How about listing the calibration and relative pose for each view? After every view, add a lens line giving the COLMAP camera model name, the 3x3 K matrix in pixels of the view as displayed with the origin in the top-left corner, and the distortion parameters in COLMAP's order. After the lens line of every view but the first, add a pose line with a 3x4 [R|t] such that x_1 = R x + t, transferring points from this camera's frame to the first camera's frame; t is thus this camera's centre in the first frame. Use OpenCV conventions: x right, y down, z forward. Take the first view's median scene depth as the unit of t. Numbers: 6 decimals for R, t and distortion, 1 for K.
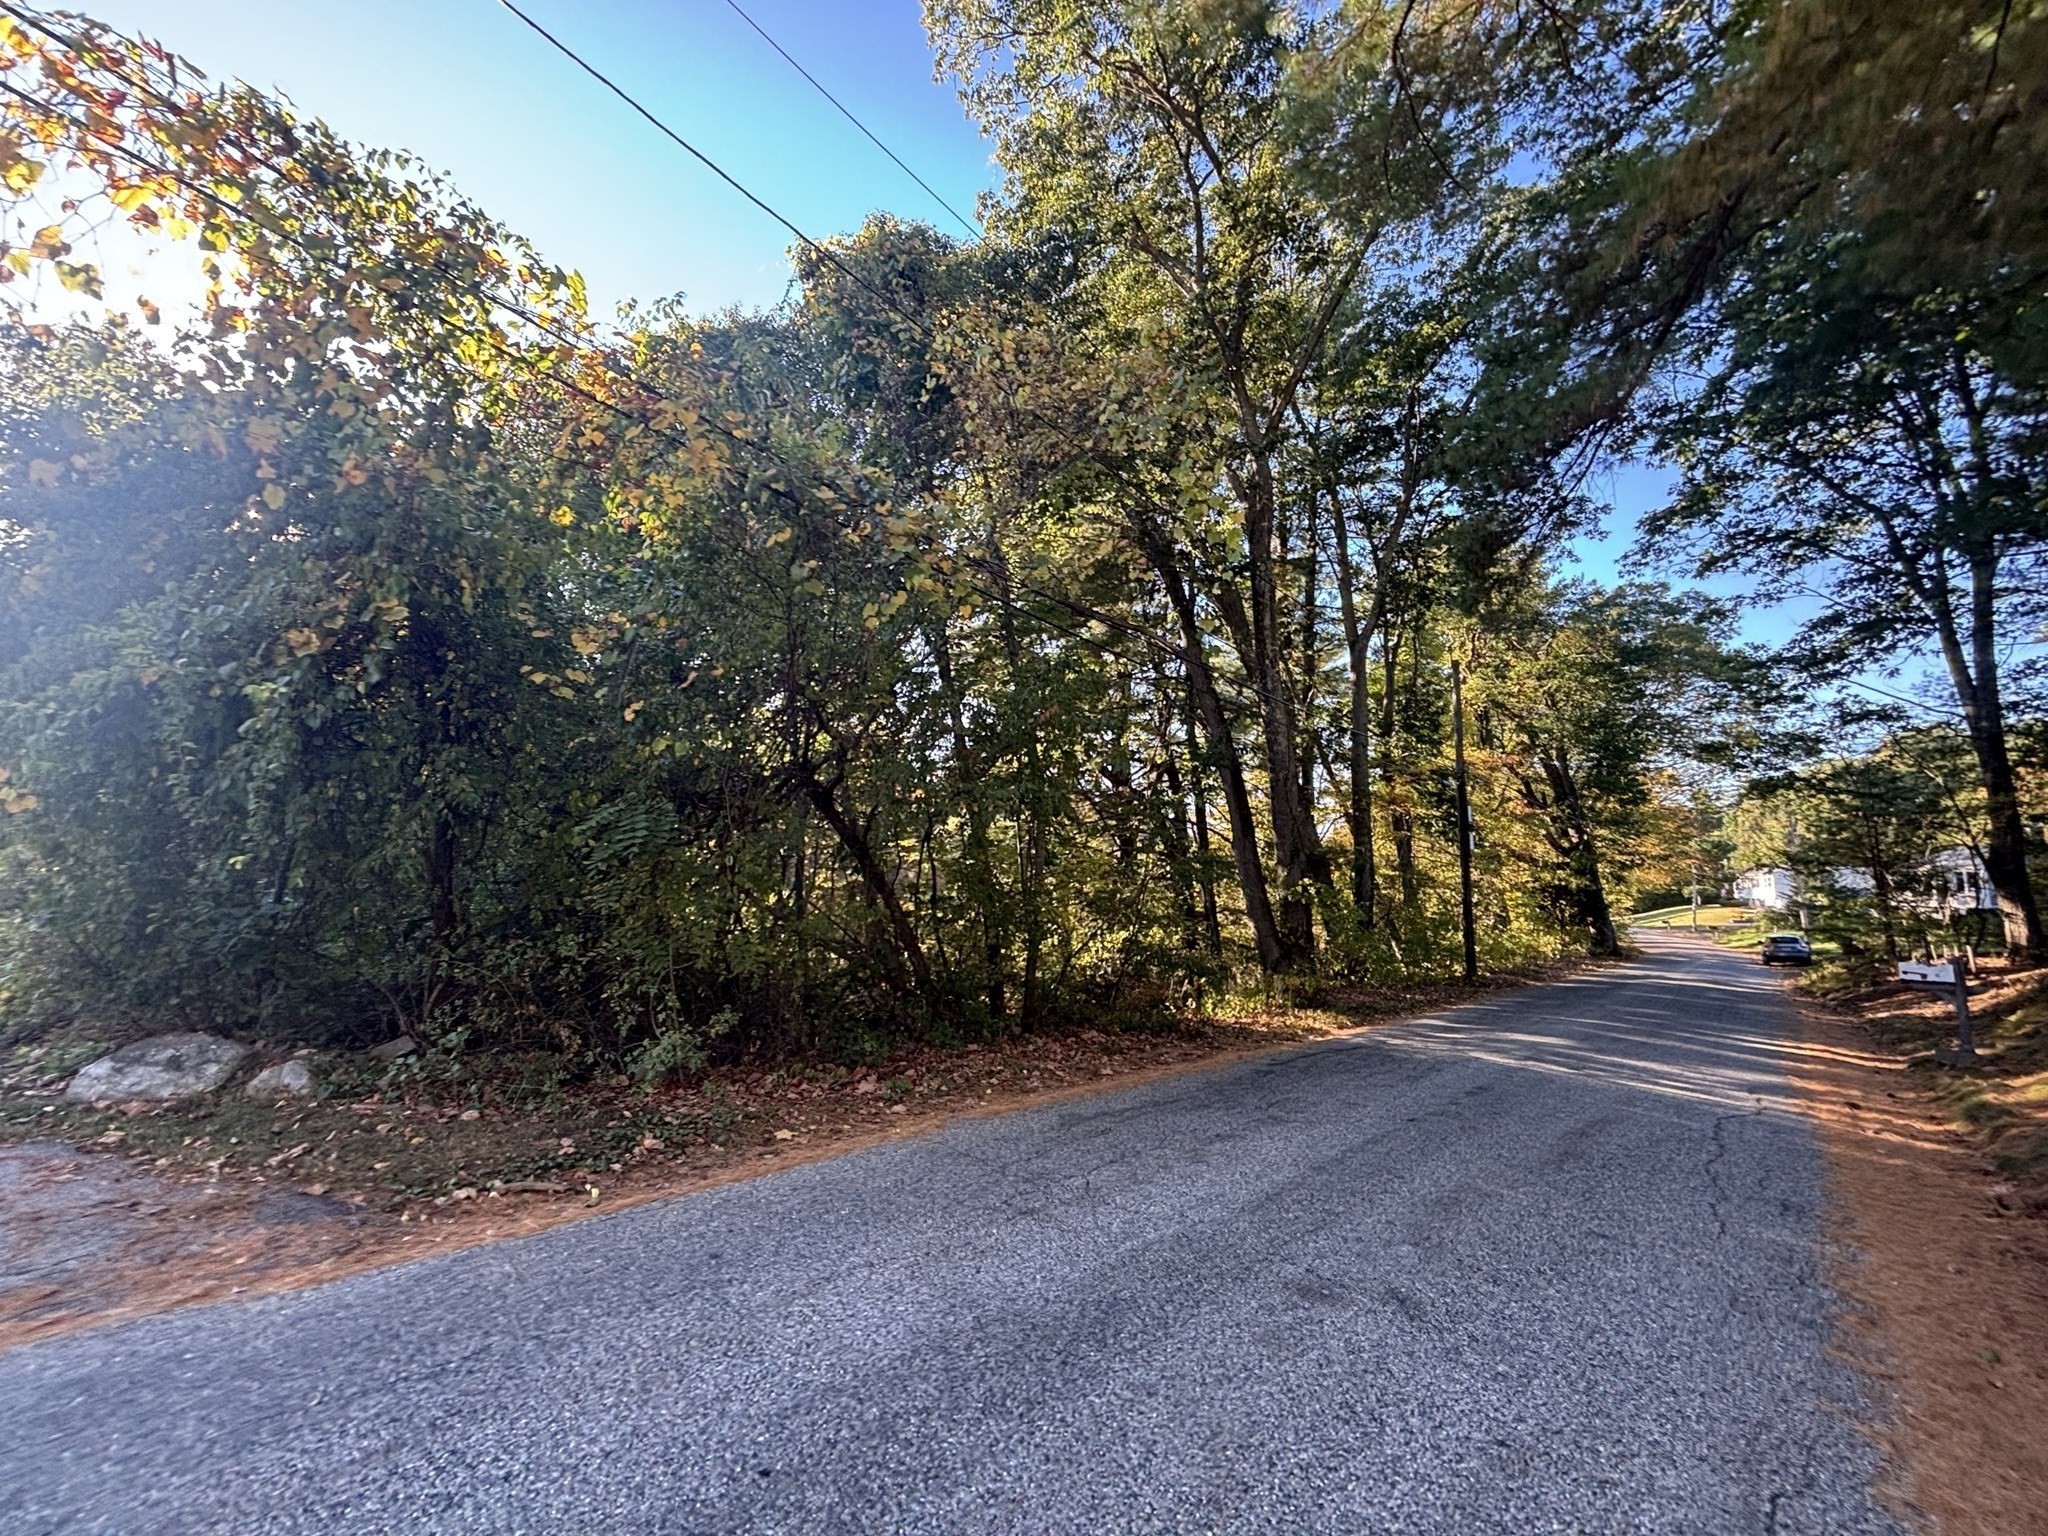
lens RADIAL K [[824.2, 0, 1022.4], [0, 824.2, 767.8], [0, 0, 1]] dist [0.000132, 0.000509]
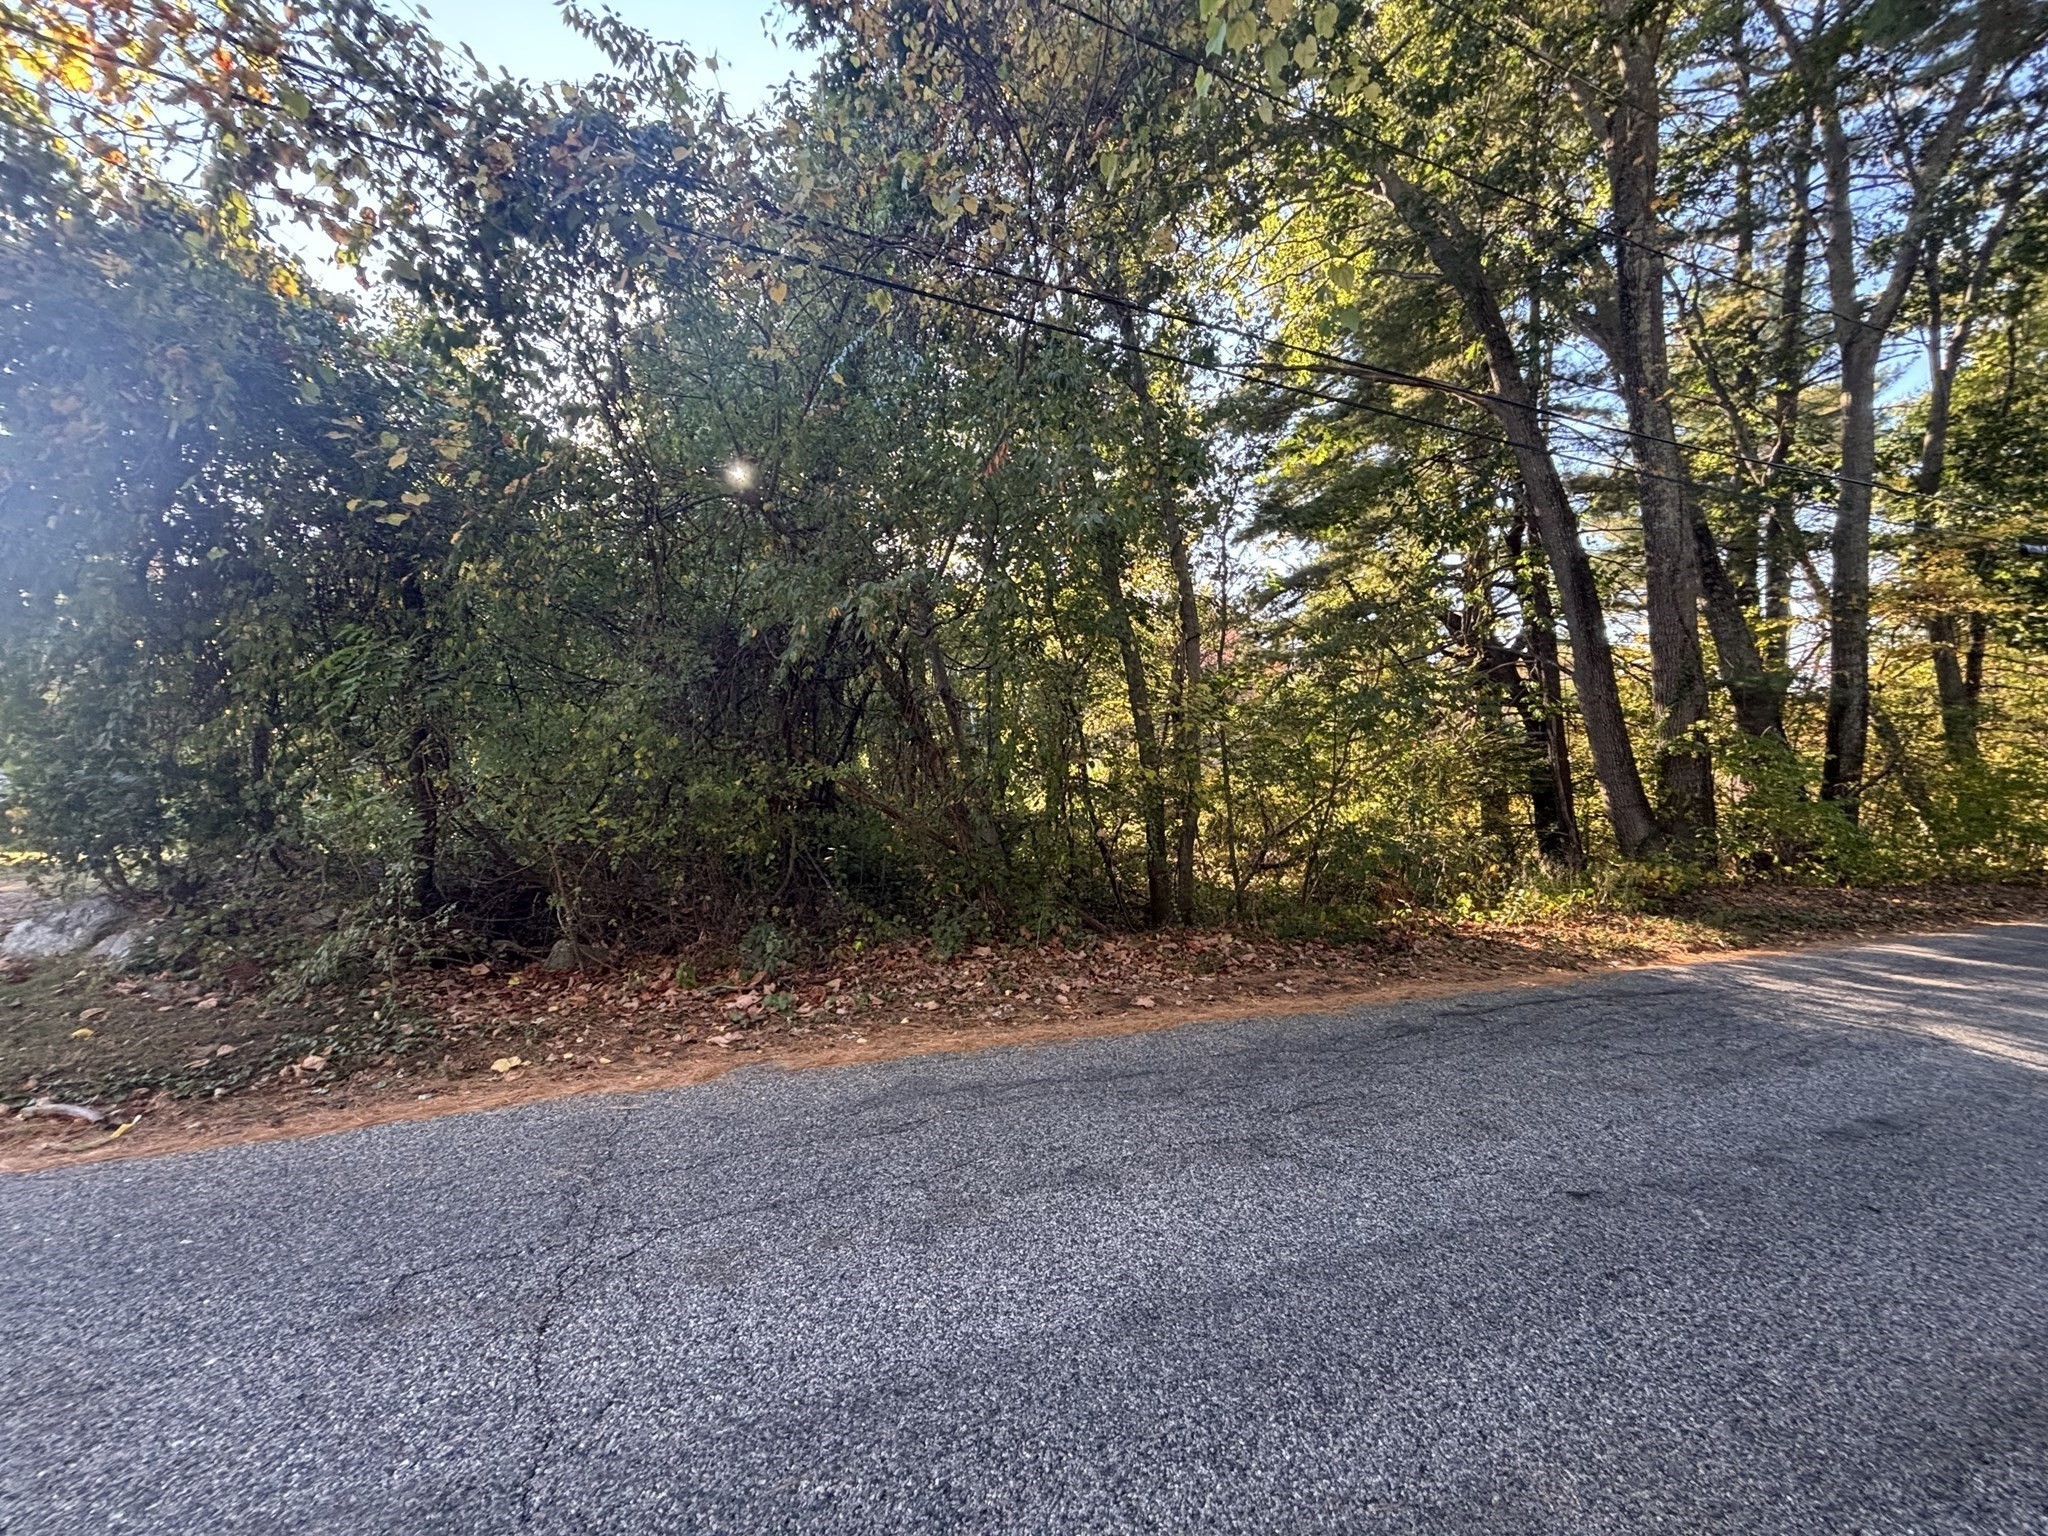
lens RADIAL K [[824.2, 0, 1024.3], [0, 824.2, 772.2], [0, 0, 1]] dist [0.000132, 0.000509]
pose [[0.903024, -0.028052, -0.428673, 0.180281], [0.090880, 0.987755, 0.126807, 0.056647], [0.419867, -0.153467, 0.894516, 0.238627]]
